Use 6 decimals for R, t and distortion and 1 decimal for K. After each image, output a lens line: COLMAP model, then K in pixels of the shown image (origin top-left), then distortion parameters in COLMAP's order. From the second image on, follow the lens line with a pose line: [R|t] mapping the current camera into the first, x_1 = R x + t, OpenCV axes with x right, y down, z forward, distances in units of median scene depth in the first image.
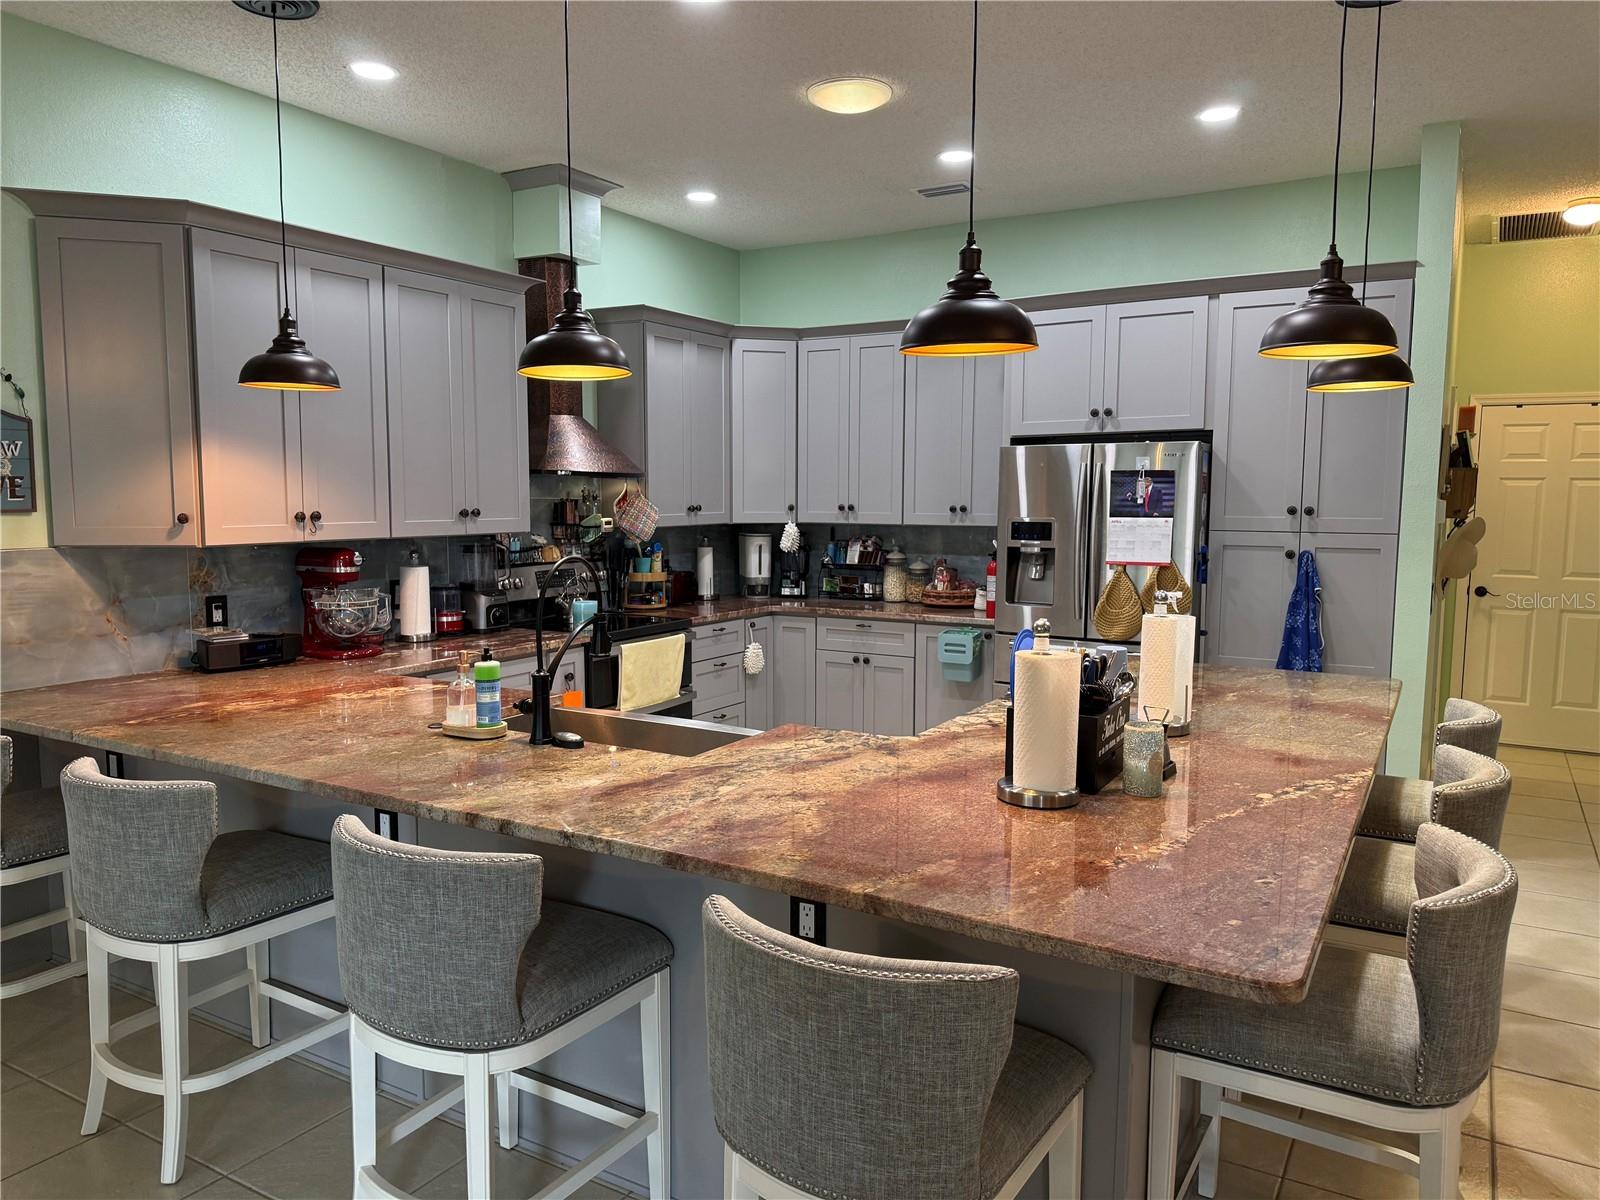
lens RADIAL K [[1133.7, 0, 791.9], [0, 1133.7, 600.2], [0, 0, 1]] dist [0.044627, -0.051255]
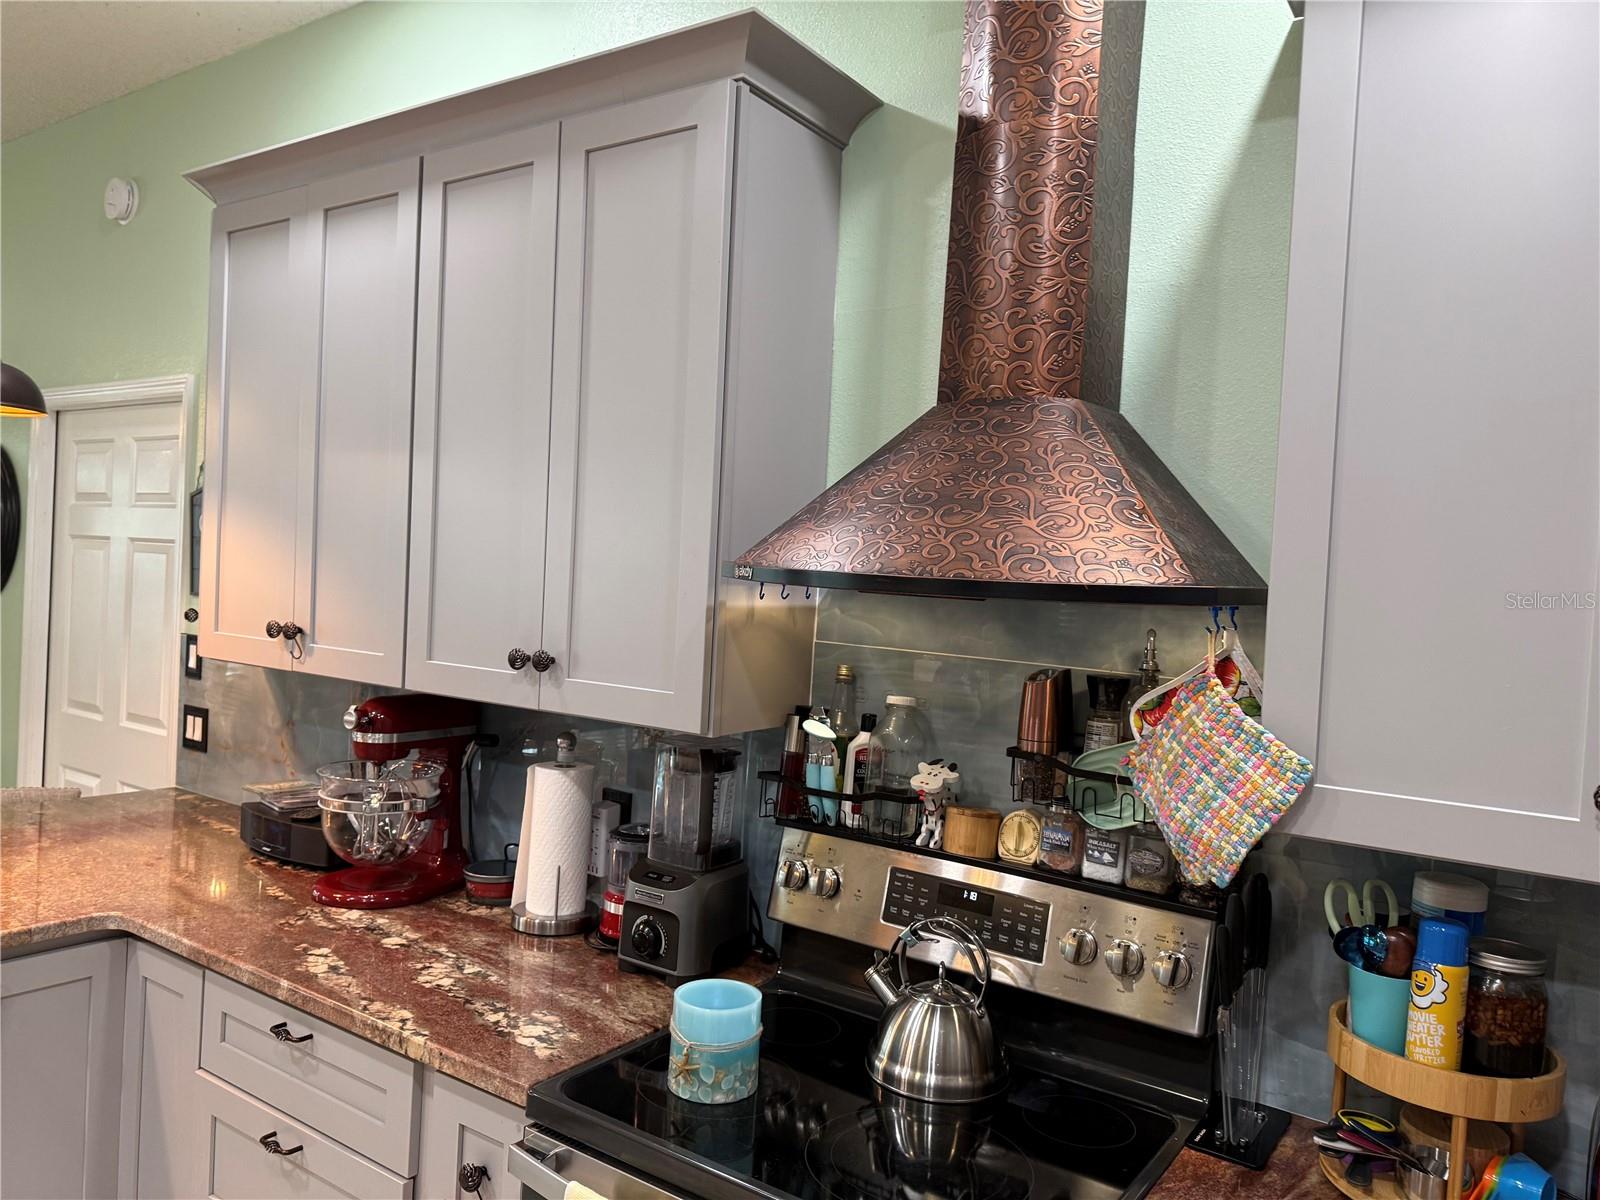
lens RADIAL K [[1133.7, 0, 791.9], [0, 1133.7, 600.2], [0, 0, 1]] dist [0.044627, -0.051255]
pose [[-0.065026, 0.016768, -0.997743, 0.108420], [-0.149583, 0.988398, 0.026359, -0.103344], [0.986609, 0.150959, -0.061763, 0.930354]]
